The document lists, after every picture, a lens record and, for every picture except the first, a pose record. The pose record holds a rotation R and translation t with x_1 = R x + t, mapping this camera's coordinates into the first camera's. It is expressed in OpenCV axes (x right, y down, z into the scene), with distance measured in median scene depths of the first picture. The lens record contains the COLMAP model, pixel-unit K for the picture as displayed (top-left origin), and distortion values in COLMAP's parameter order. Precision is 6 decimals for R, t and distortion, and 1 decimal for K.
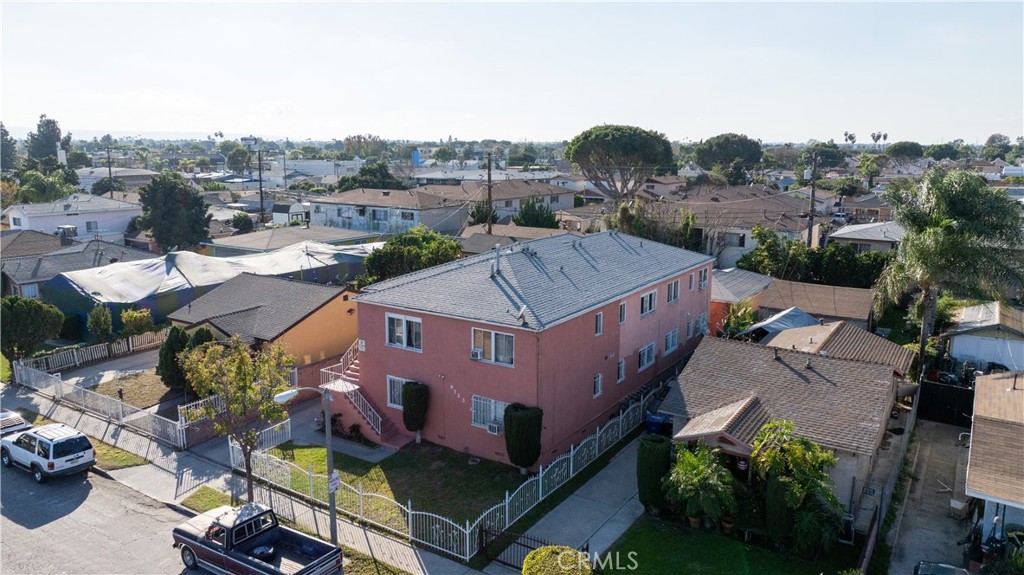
lens RADIAL K [[721.1, 0, 516.6], [0, 721.1, 278.9], [0, 0, 1]] dist [-0.041761, 0.057616]
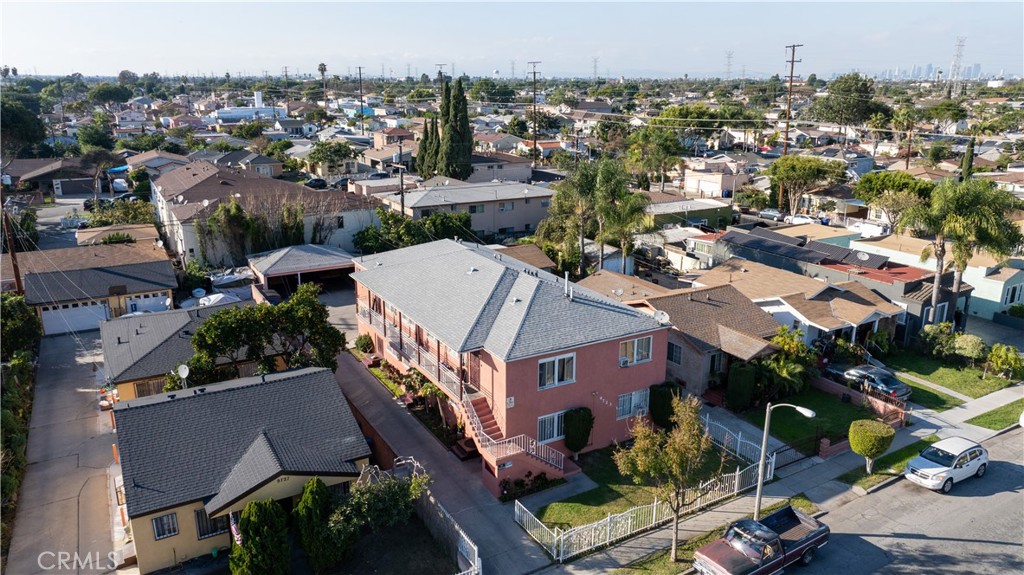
lens RADIAL K [[721.1, 0, 516.6], [0, 721.1, 278.9], [0, 0, 1]] dist [-0.041761, 0.057616]
pose [[0.445927, -0.239975, 0.862300, -1.029615], [0.159735, 0.969260, 0.187137, -0.258542], [-0.880701, 0.054290, 0.470552, 0.513798]]
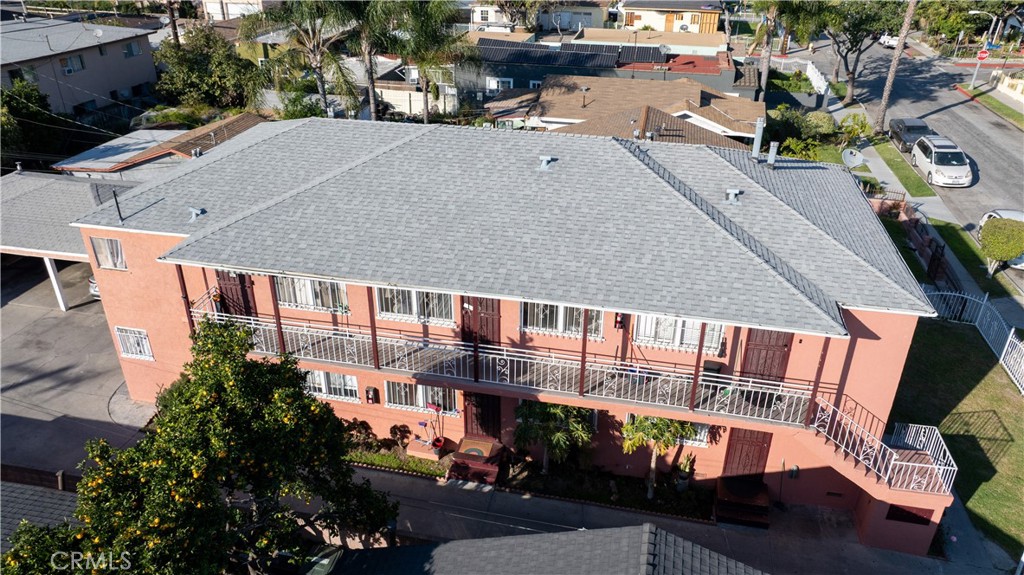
lens RADIAL K [[721.1, 0, 516.6], [0, 721.1, 278.9], [0, 0, 1]] dist [-0.041761, 0.057616]
pose [[-0.360522, -0.437147, 0.823970, -0.494438], [0.159367, 0.841518, 0.516187, -0.272155], [-0.919035, 0.317410, -0.233719, 1.353854]]
